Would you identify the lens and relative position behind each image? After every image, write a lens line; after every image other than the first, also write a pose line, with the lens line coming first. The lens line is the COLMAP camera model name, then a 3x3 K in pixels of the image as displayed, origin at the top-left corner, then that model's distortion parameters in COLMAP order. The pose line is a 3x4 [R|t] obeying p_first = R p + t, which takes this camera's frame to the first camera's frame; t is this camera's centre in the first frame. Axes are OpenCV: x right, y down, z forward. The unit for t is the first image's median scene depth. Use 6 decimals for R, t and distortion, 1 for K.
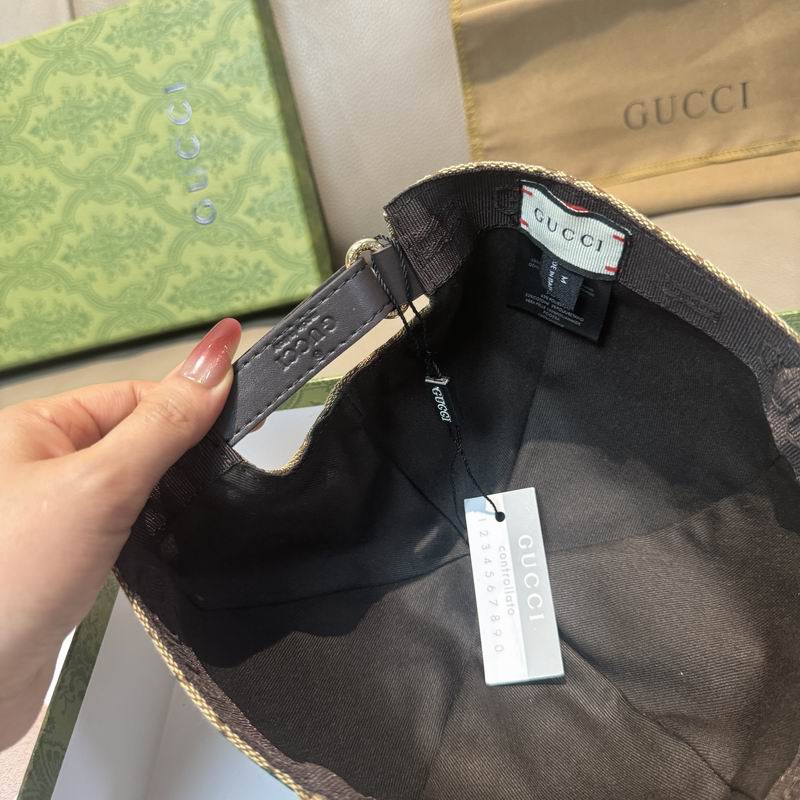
lens RADIAL K [[681.0, 0, 417.6], [0, 681.0, 342.6], [0, 0, 1]] dist [0.010570, -0.035074]
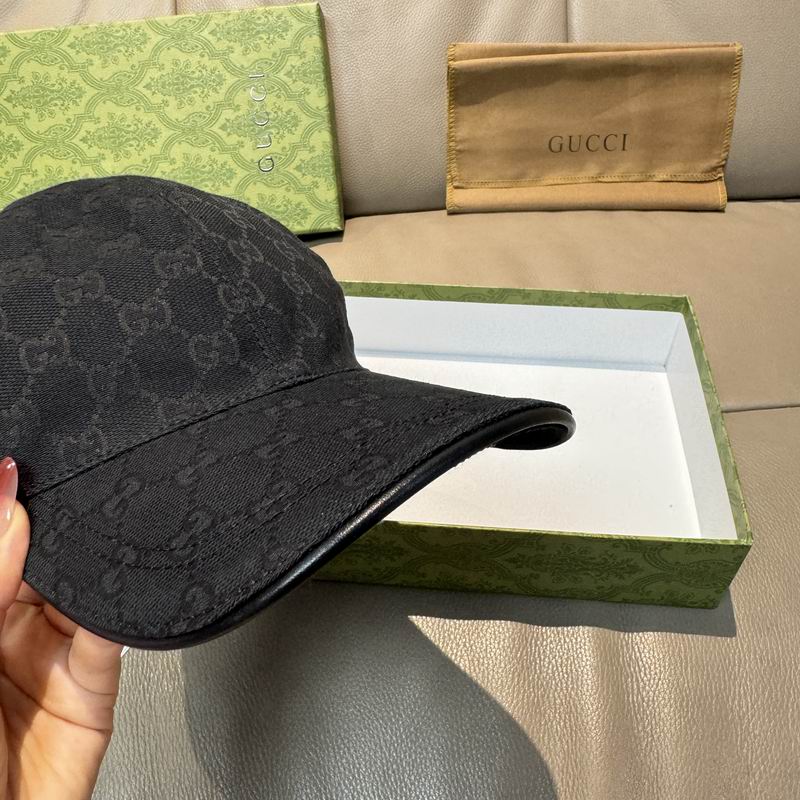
lens RADIAL K [[778.8, 0, 393.0], [0, 778.8, 352.6], [0, 0, 1]] dist [-0.019269, 0.000000]
pose [[0.981368, 0.120074, 0.149999, -0.247297], [-0.125388, 0.991755, 0.026448, 0.131714], [-0.145587, -0.044763, 0.988332, -0.703036]]
